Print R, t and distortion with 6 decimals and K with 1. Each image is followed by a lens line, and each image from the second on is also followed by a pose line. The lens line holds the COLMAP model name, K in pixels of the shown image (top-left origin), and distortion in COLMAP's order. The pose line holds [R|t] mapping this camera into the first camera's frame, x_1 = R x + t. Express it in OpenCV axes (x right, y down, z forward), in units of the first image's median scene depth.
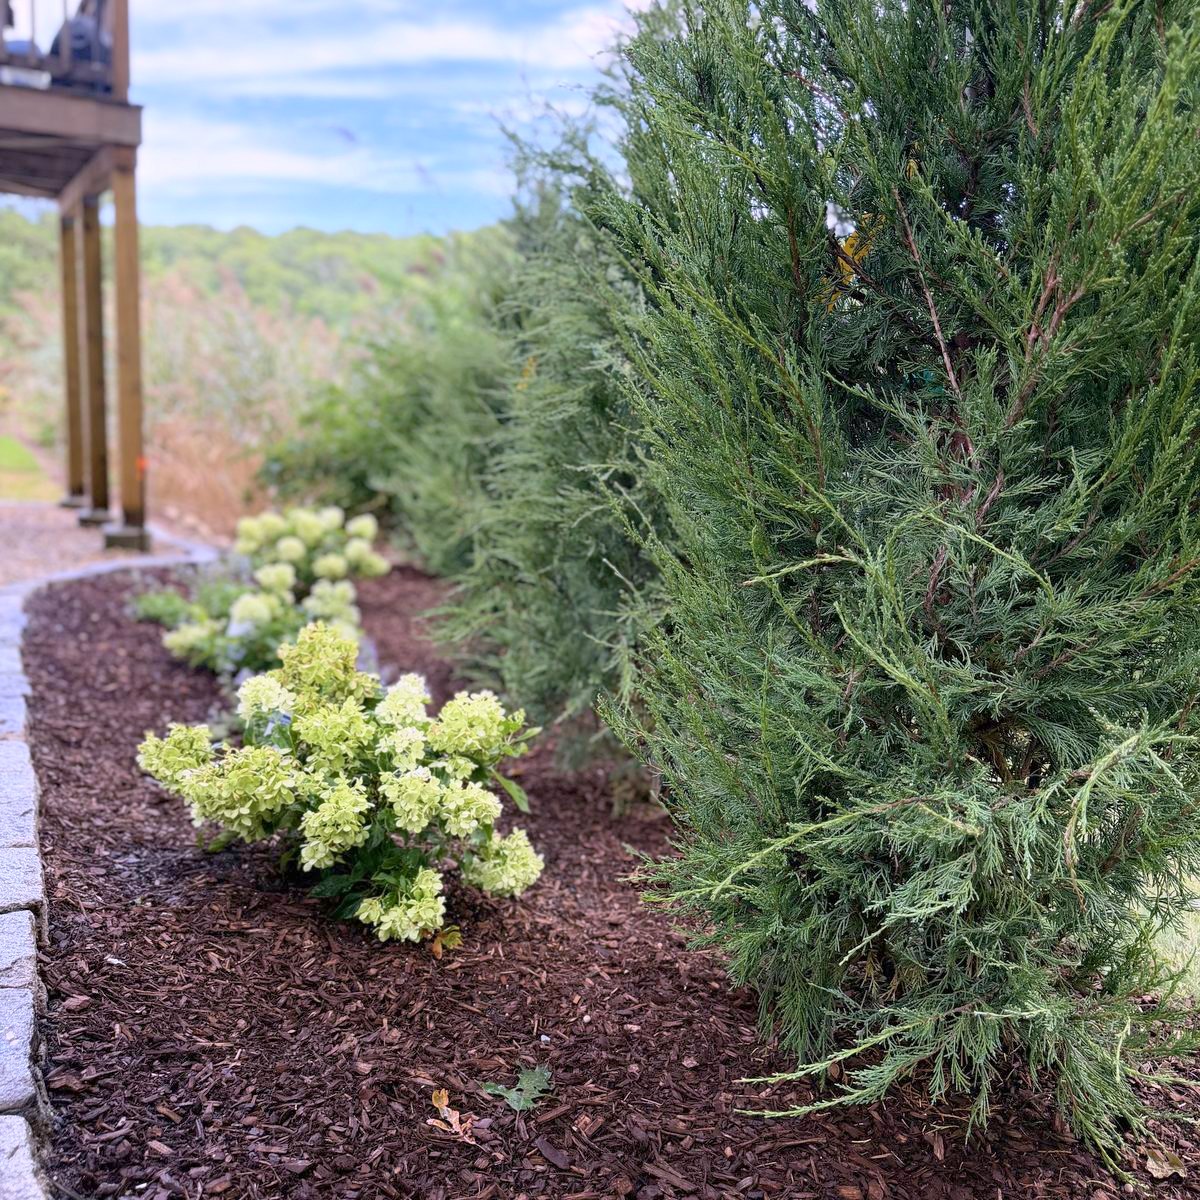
lens RADIAL K [[1131.2, 0, 602.7], [0, 1131.2, 599.2], [0, 0, 1]] dist [0.043248, 0.000000]
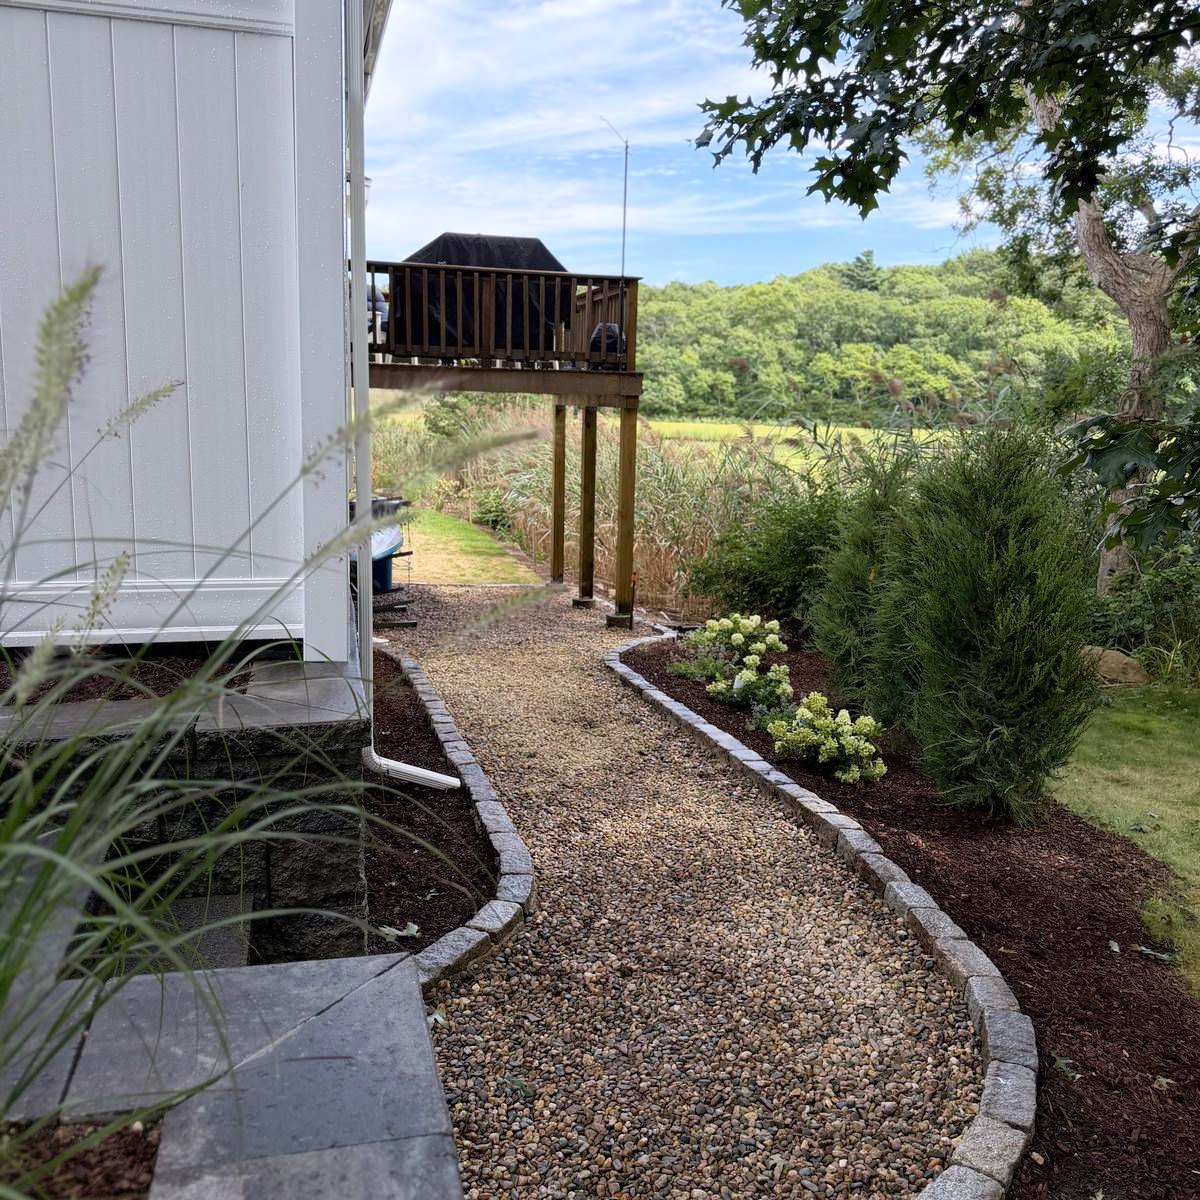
lens RADIAL K [[1089.6, 0, 594.9], [0, 1089.6, 596.8], [0, 0, 1]] dist [0.072446, -0.066494]
pose [[0.958720, 0.019873, -0.283655, 0.028157], [-0.030412, 0.998999, -0.032799, -0.144206], [0.282719, 0.040072, 0.958365, -2.441702]]
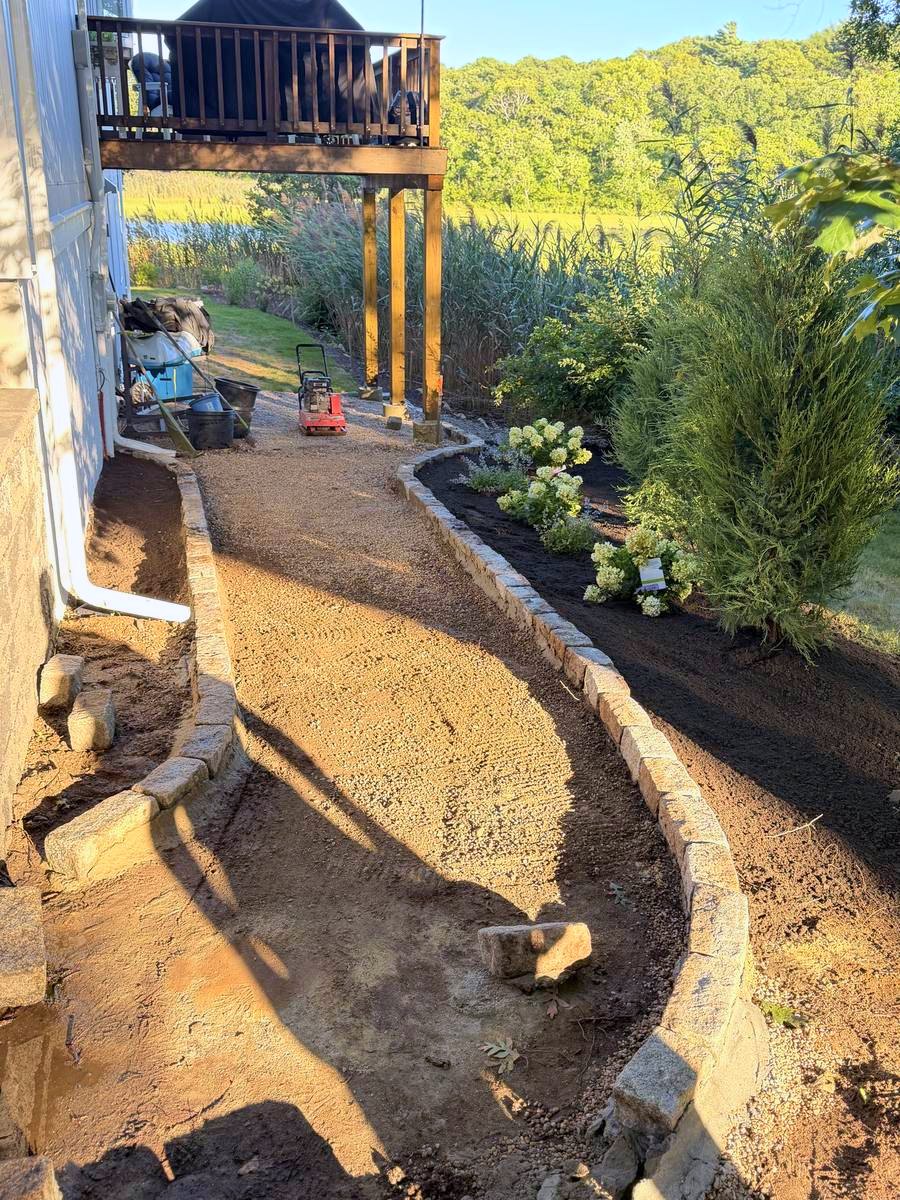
lens RADIAL K [[1086.5, 0, 451.6], [0, 1086.5, 603.4], [0, 0, 1]] dist [-0.007507, -0.004086]
pose [[0.961081, 0.065766, -0.268323, 0.187642], [-0.024655, 0.987795, 0.153799, -0.179207], [0.275163, -0.141198, 0.950972, -2.063287]]
